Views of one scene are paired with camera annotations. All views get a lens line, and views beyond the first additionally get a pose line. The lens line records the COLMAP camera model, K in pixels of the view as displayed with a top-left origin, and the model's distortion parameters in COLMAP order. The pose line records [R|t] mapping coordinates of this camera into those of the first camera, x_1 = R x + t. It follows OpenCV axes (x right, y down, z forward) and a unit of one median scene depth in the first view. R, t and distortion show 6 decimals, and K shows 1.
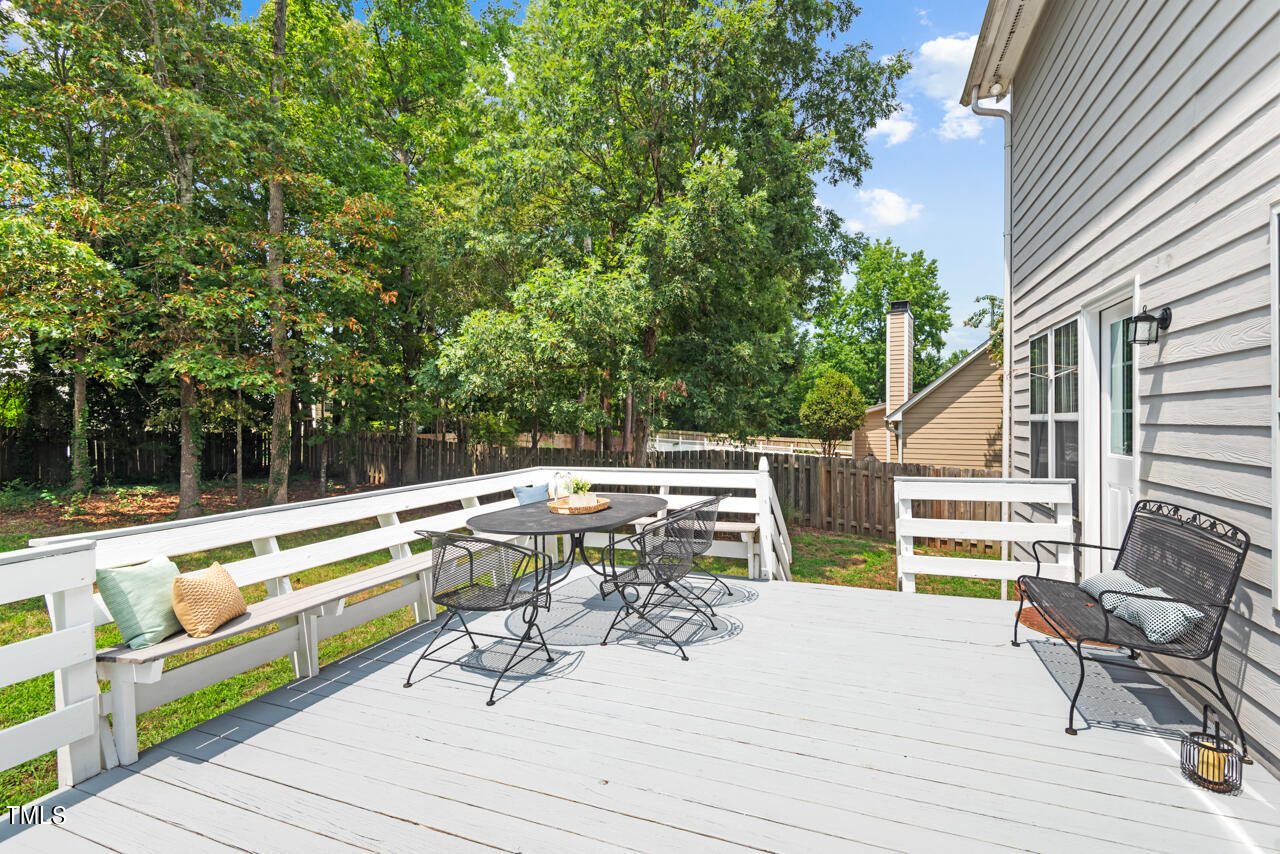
lens RADIAL K [[591.5, 0, 642.5], [0, 591.5, 417.8], [0, 0, 1]] dist [0.046500, -0.029446]
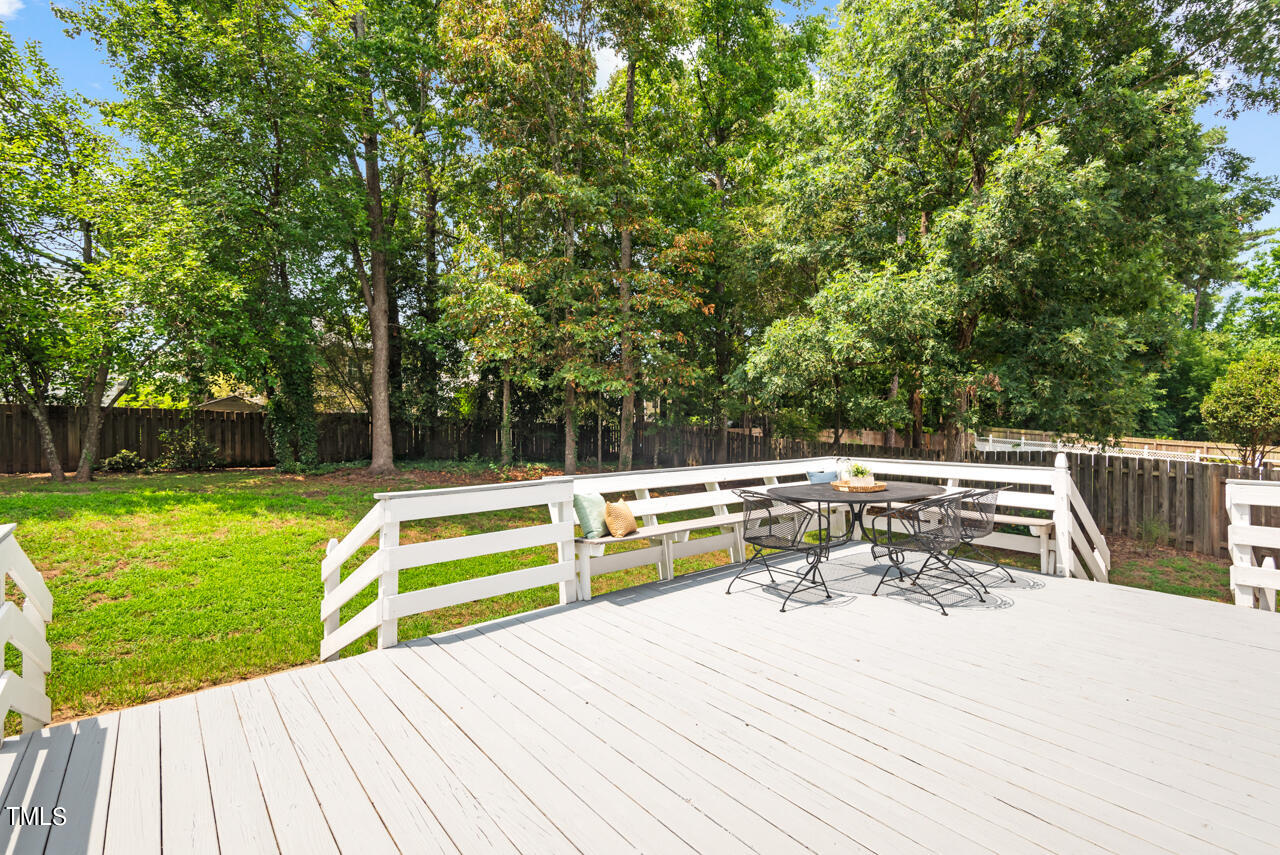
lens RADIAL K [[591.5, 0, 642.5], [0, 591.5, 418.3], [0, 0, 1]] dist [0.046500, -0.029446]
pose [[0.876252, 0.006799, -0.481805, 0.035860], [-0.002850, 0.999956, 0.008928, -0.000227], [0.481844, -0.006450, 0.876233, -0.108184]]
